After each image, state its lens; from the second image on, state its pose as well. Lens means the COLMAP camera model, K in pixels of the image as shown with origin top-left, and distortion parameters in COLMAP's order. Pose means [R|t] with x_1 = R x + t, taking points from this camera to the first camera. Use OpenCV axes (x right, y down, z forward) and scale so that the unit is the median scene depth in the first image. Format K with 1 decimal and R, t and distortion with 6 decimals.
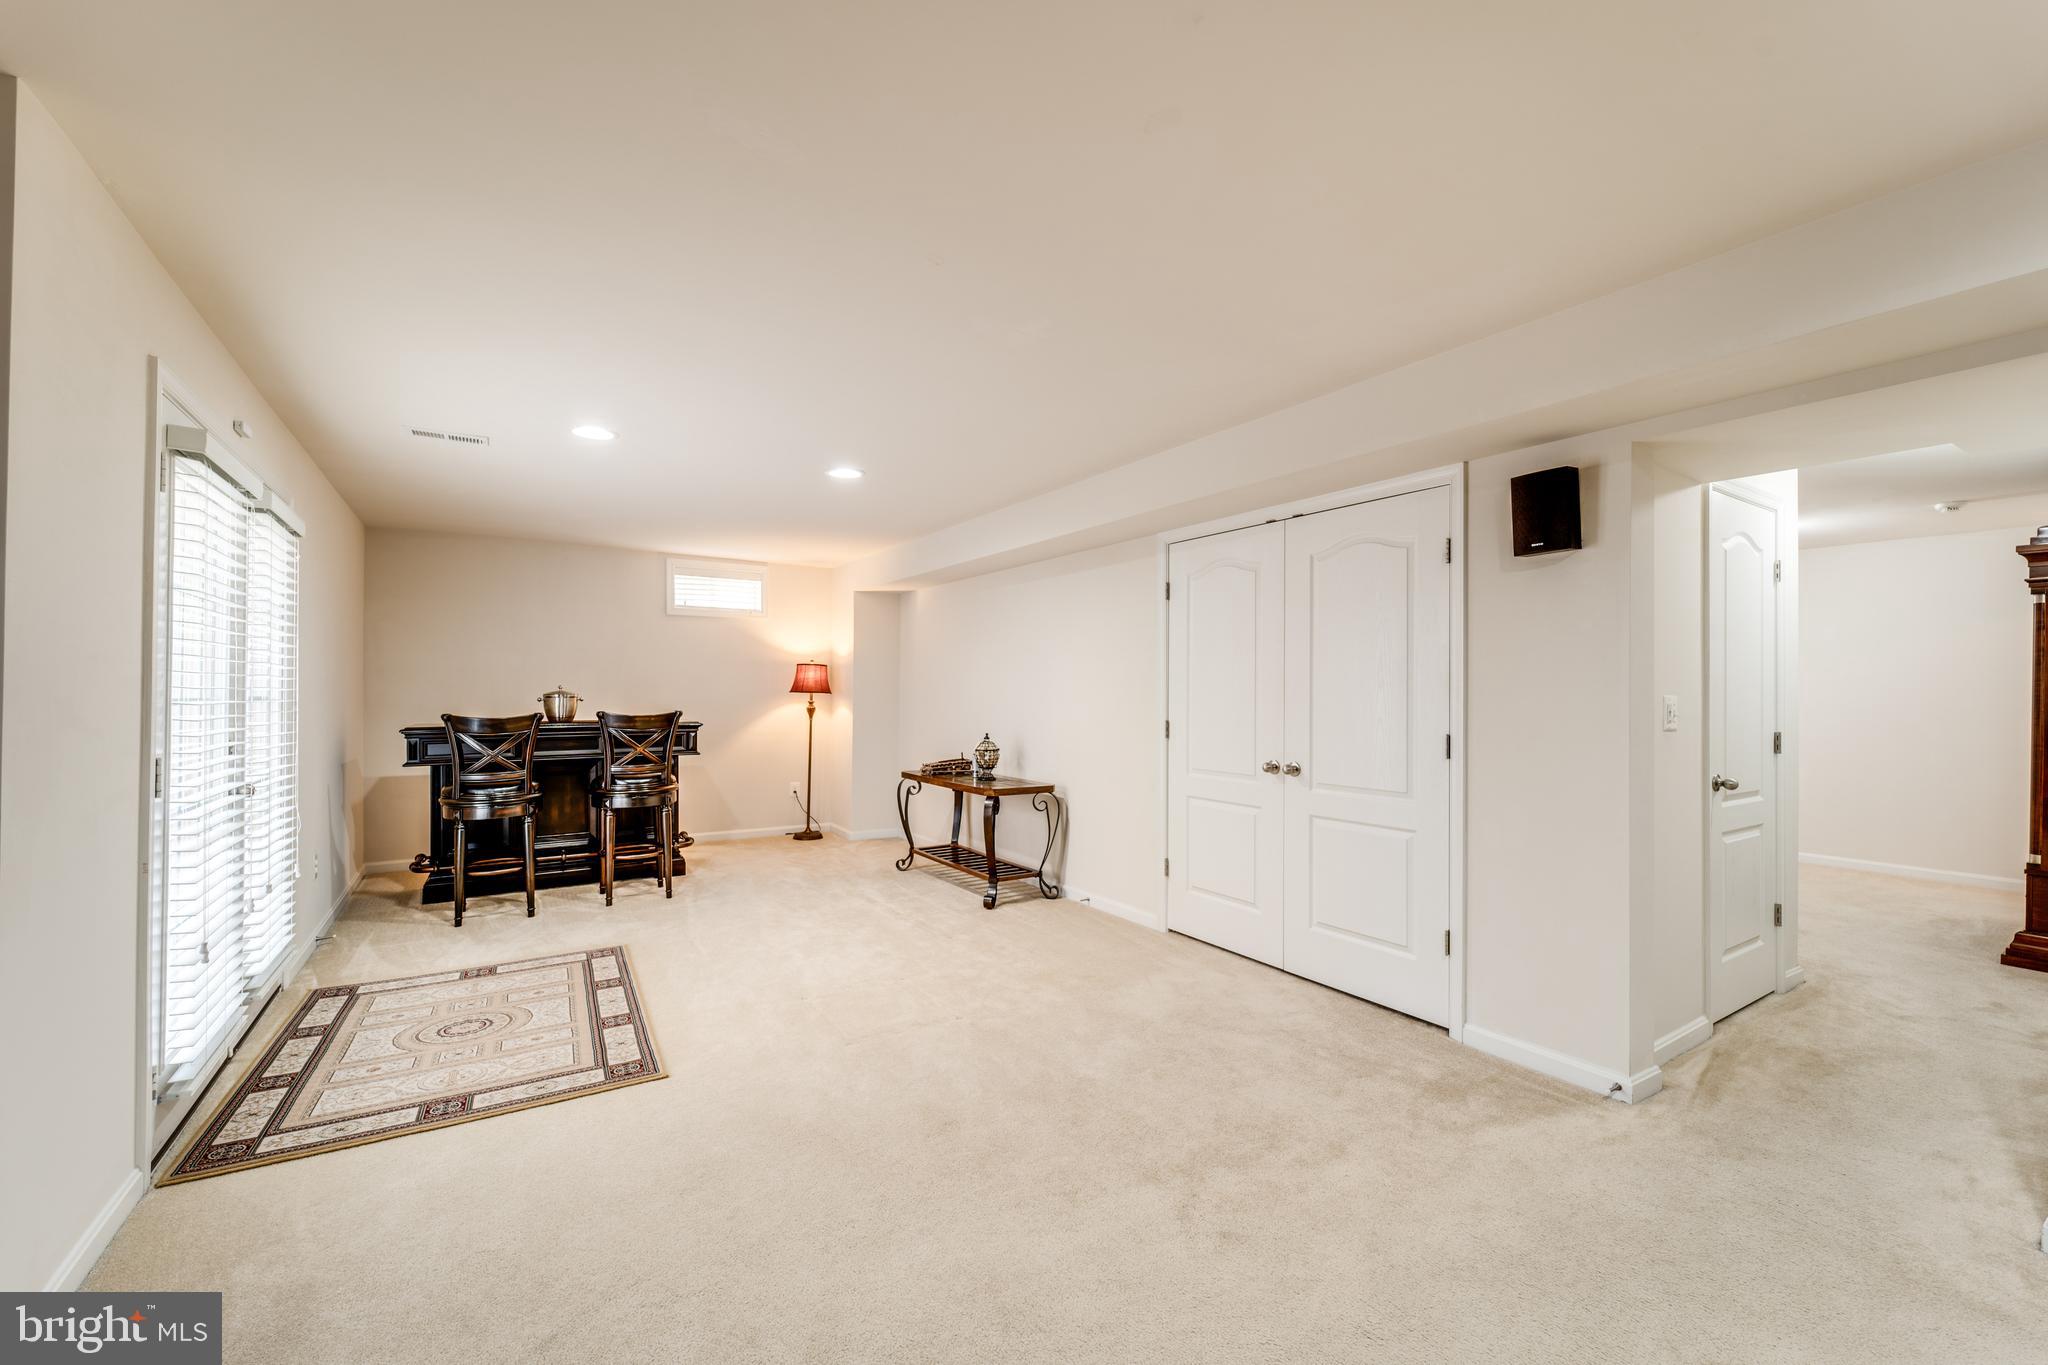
lens RADIAL K [[824.1, 0, 1022.7], [0, 824.1, 688.5], [0, 0, 1]] dist [0.001917, -0.002044]
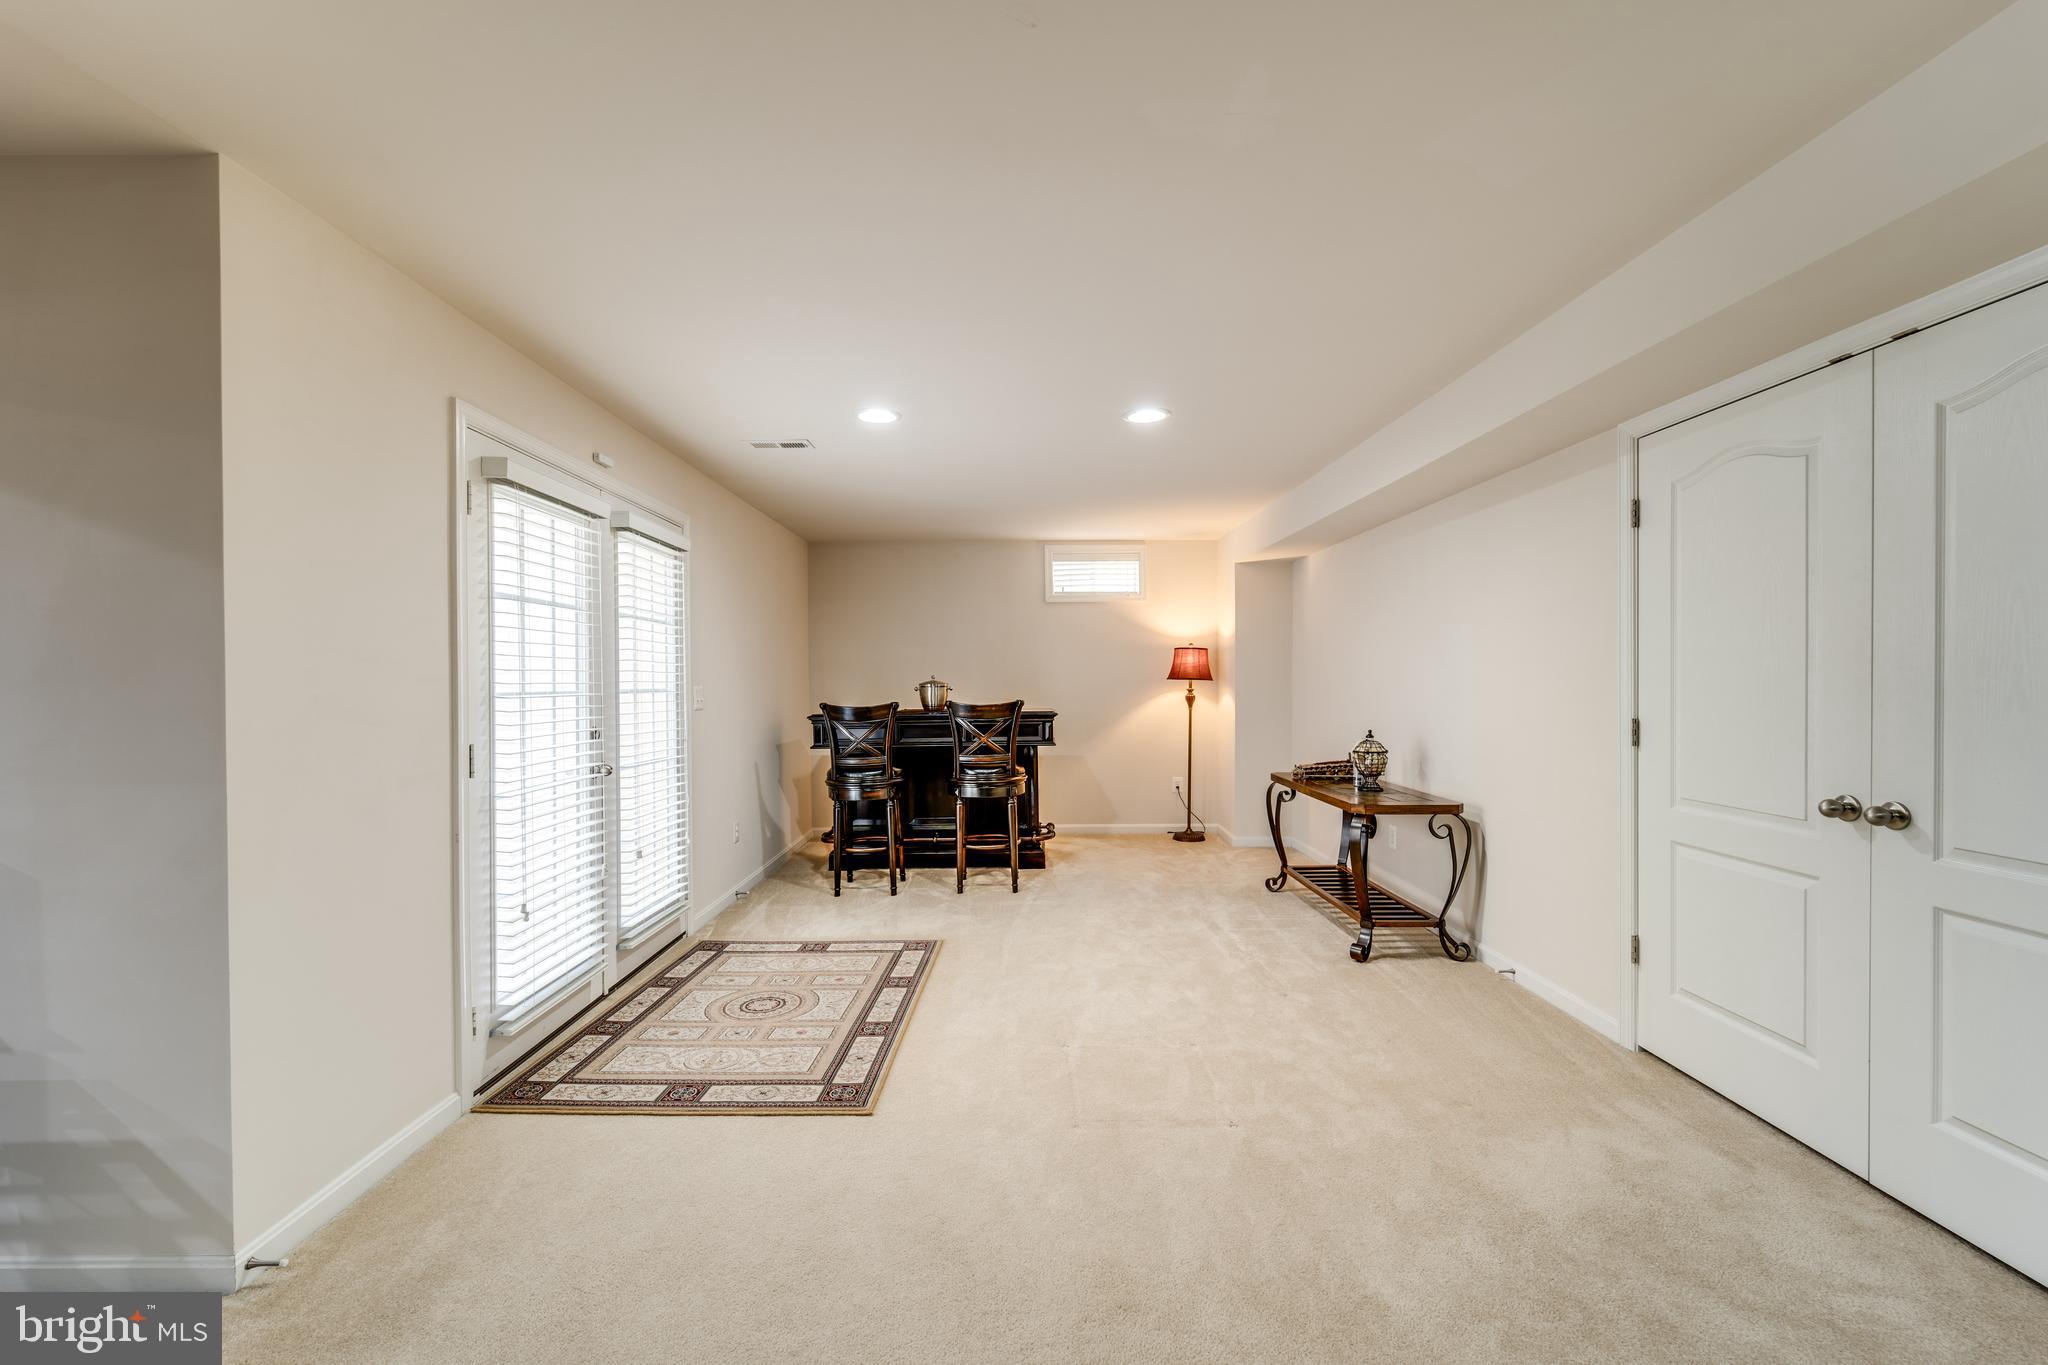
lens RADIAL K [[824.1, 0, 1026.3], [0, 824.1, 688.6], [0, 0, 1]] dist [0.001917, -0.002044]
pose [[0.846357, -0.004593, -0.532596, 0.133255], [0.013806, 0.999816, 0.013317, 0.000847], [0.532437, -0.018624, 0.846265, 0.245023]]
